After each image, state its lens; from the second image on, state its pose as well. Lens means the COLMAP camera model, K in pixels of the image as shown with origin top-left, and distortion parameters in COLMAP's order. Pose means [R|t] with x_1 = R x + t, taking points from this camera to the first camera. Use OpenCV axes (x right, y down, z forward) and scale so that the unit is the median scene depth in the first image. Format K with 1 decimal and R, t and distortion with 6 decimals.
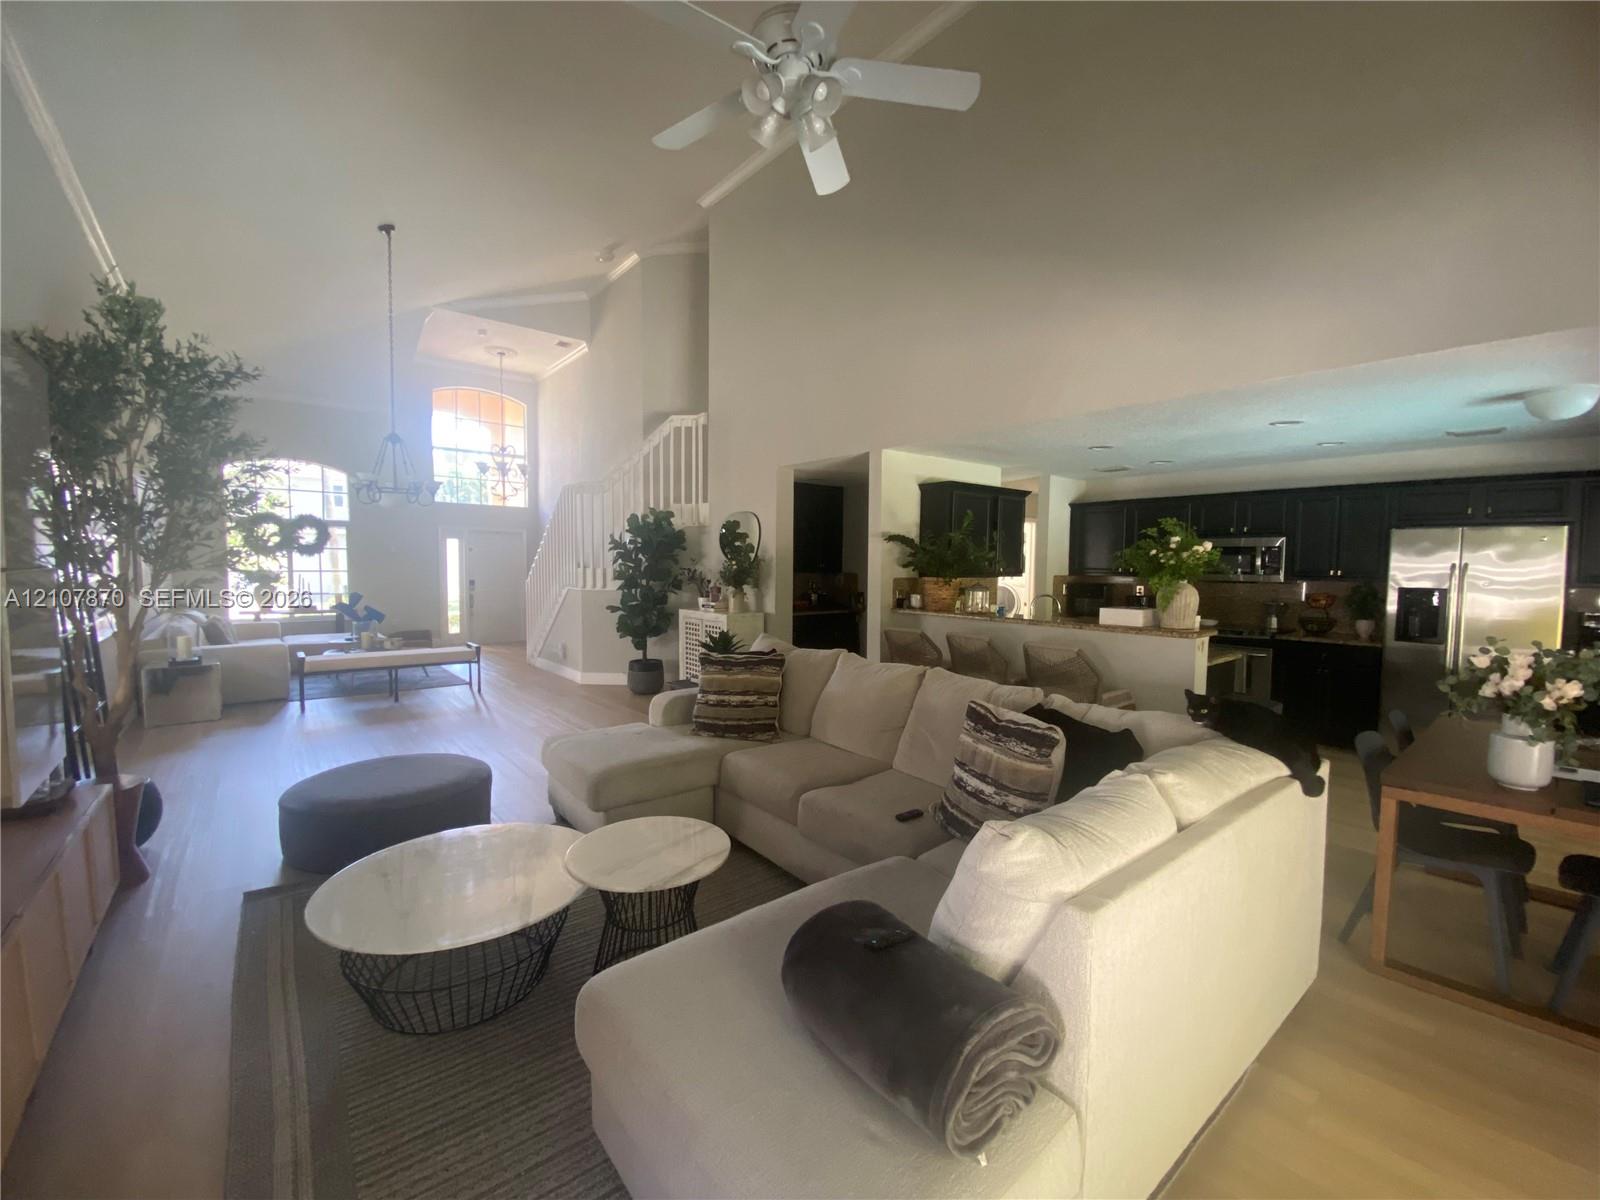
lens RADIAL K [[648.0, 0, 800.0], [0, 648.0, 600.0], [0, 0, 1]] dist [0.012040, -0.018243]
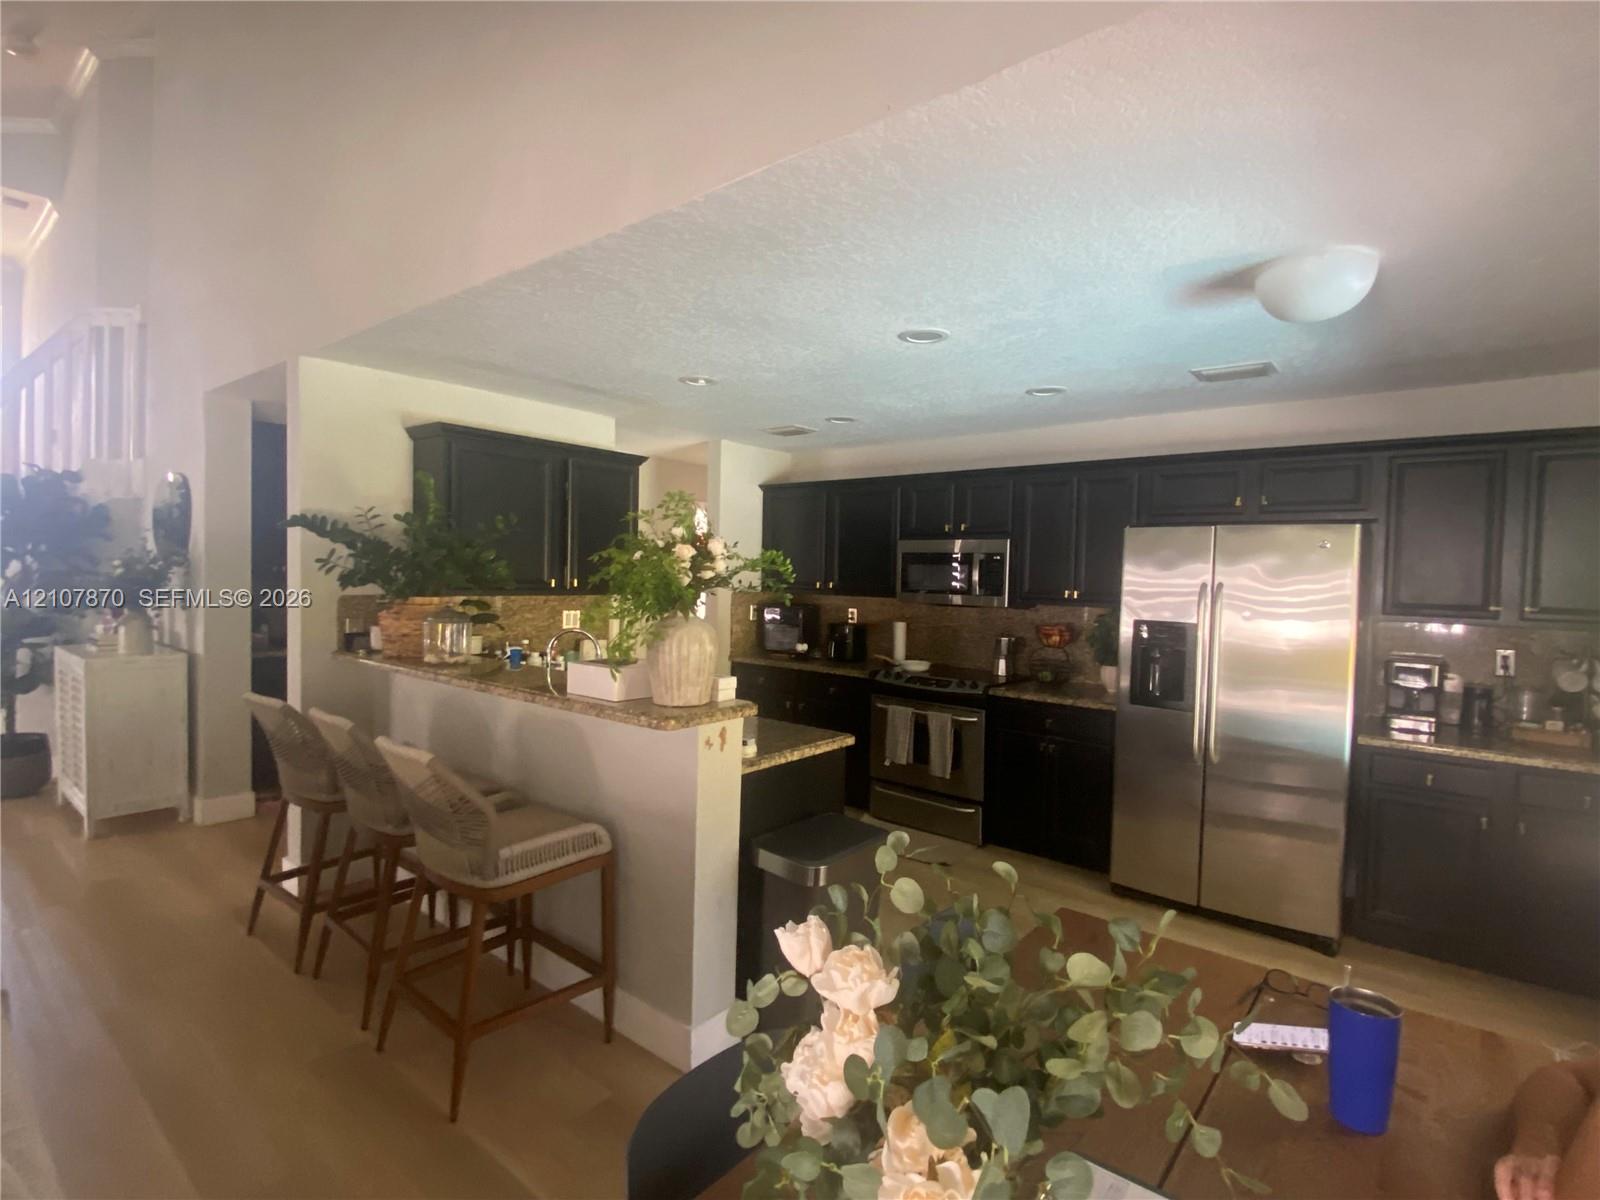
lens RADIAL K [[790.9, 0, 800.0], [0, 790.9, 600.0], [0, 0, 1]] dist [0.000337, -0.000634]
pose [[0.977449, 0.007938, 0.211024, 0.383516], [-0.004235, 0.999829, -0.017991, -0.019972], [-0.211130, 0.016691, 0.977315, 0.269796]]
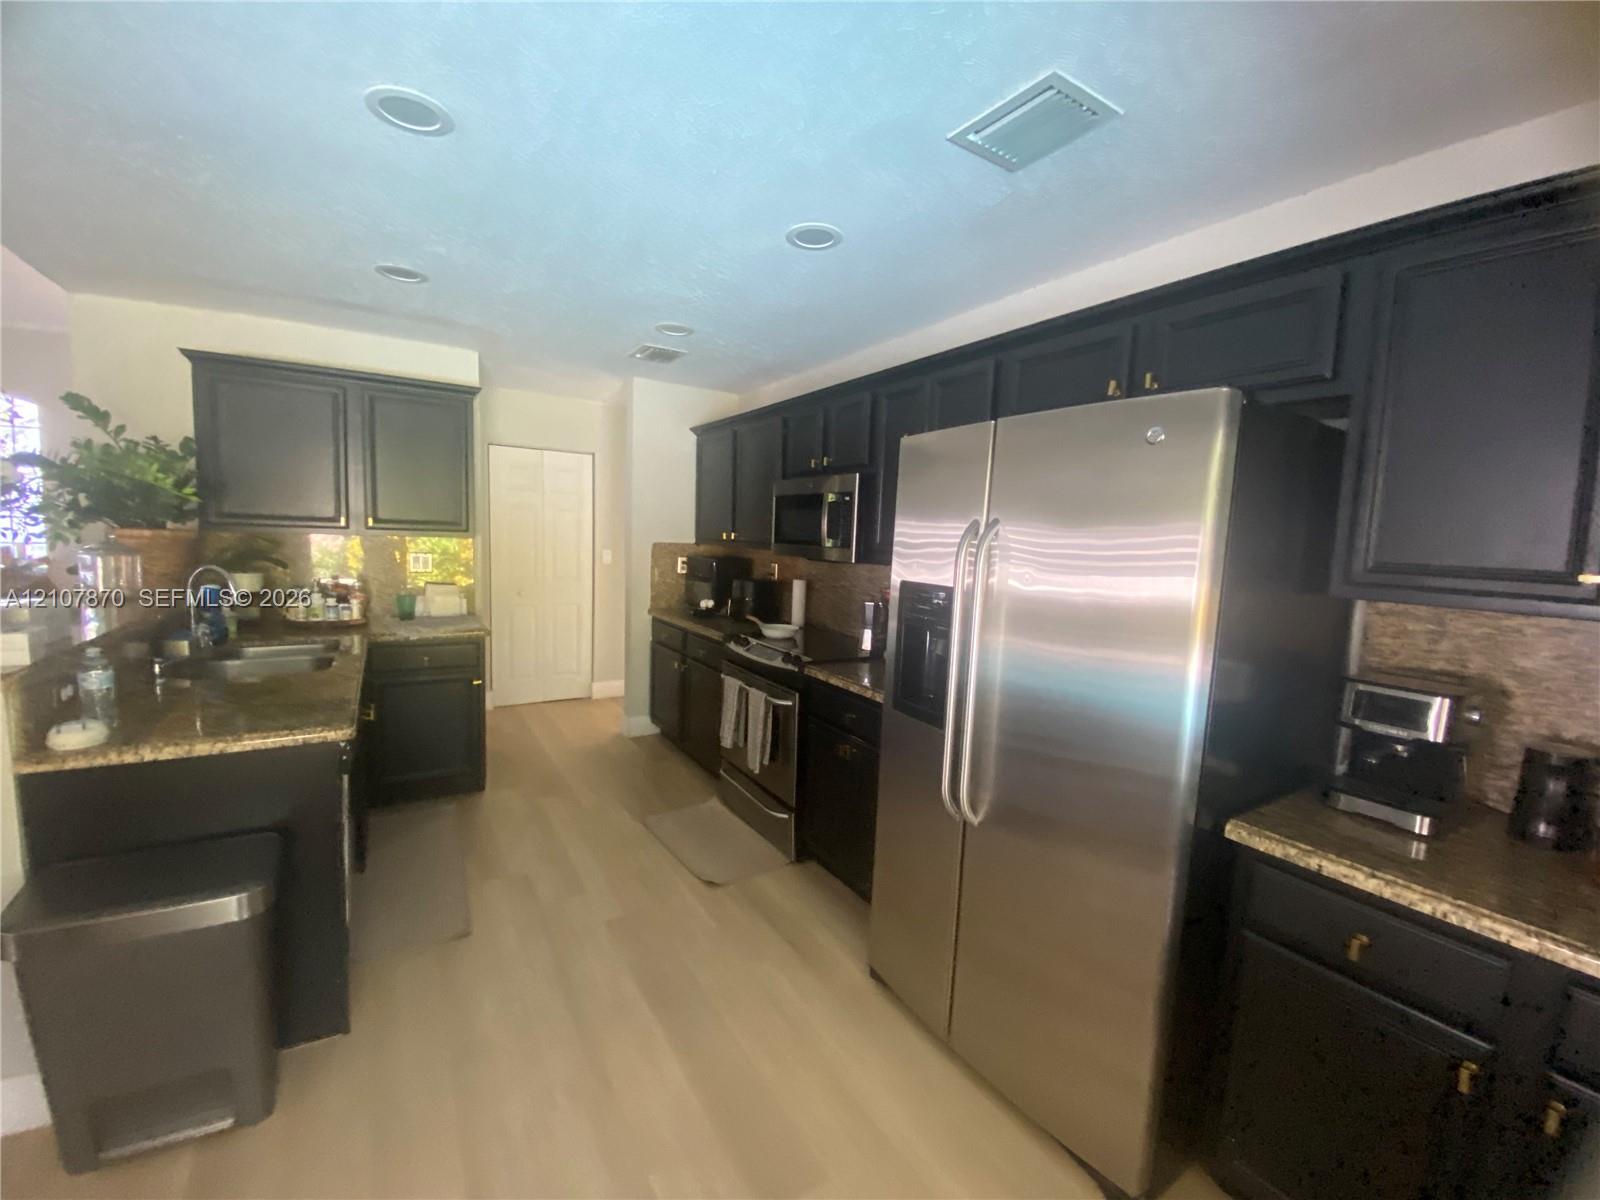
lens RADIAL K [[648.0, 0, 800.0], [0, 648.0, 600.0], [0, 0, 1]] dist [0.012040, -0.018243]
pose [[0.995565, 0.040086, -0.085109, 0.773752], [-0.036466, 0.998380, 0.043677, -0.019398], [0.086722, -0.040379, 0.995414, 0.507646]]
